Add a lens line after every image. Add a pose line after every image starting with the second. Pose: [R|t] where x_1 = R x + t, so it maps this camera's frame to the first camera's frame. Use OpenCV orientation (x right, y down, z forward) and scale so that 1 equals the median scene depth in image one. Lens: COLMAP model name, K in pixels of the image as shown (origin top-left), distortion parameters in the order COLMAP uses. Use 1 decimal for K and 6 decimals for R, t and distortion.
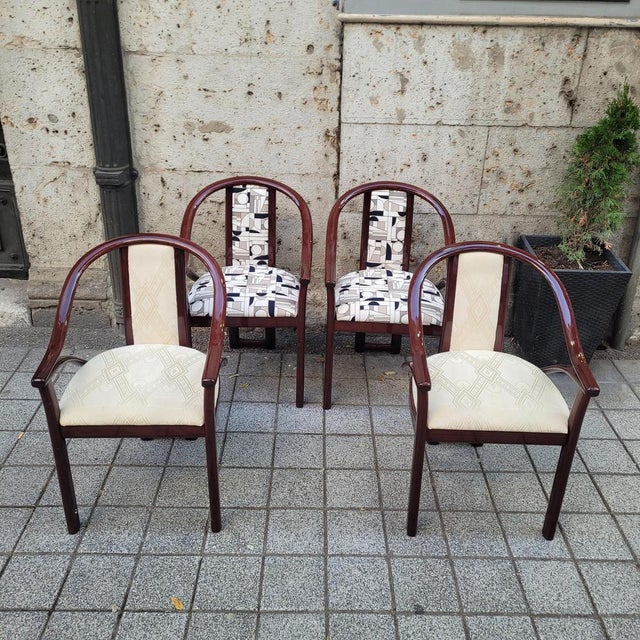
lens RADIAL K [[641.9, 0, 323.2], [0, 641.9, 303.5], [0, 0, 1]] dist [0.034103, 0.000000]
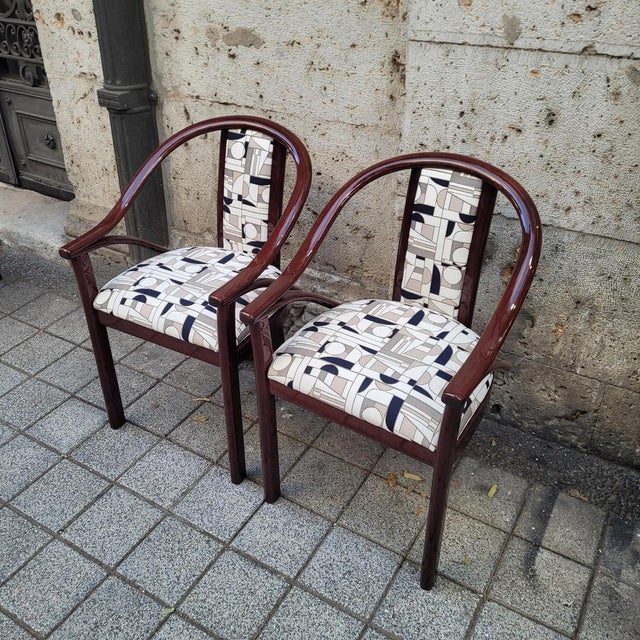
lens RADIAL K [[641.9, 0, 313.2], [0, 641.9, 305.2], [0, 0, 1]] dist [0.034103, 0.000000]
pose [[0.847630, 0.248144, -0.468986, 0.282534], [-0.211637, 0.968661, 0.130020, -0.110565], [0.486552, -0.010954, 0.873583, 0.459069]]
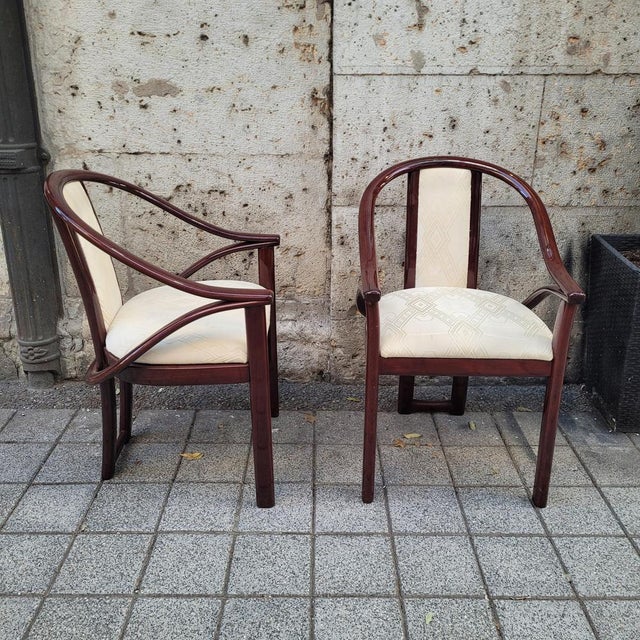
lens RADIAL K [[644.6, 0, 321.6], [0, 644.6, 313.4], [0, 0, 1]] dist [0.034613, 0.000000]
pose [[0.999811, -0.016138, -0.010798, 0.018543], [0.014992, 0.994988, -0.098861, 0.047685], [0.012340, 0.098681, 0.995043, 0.322025]]
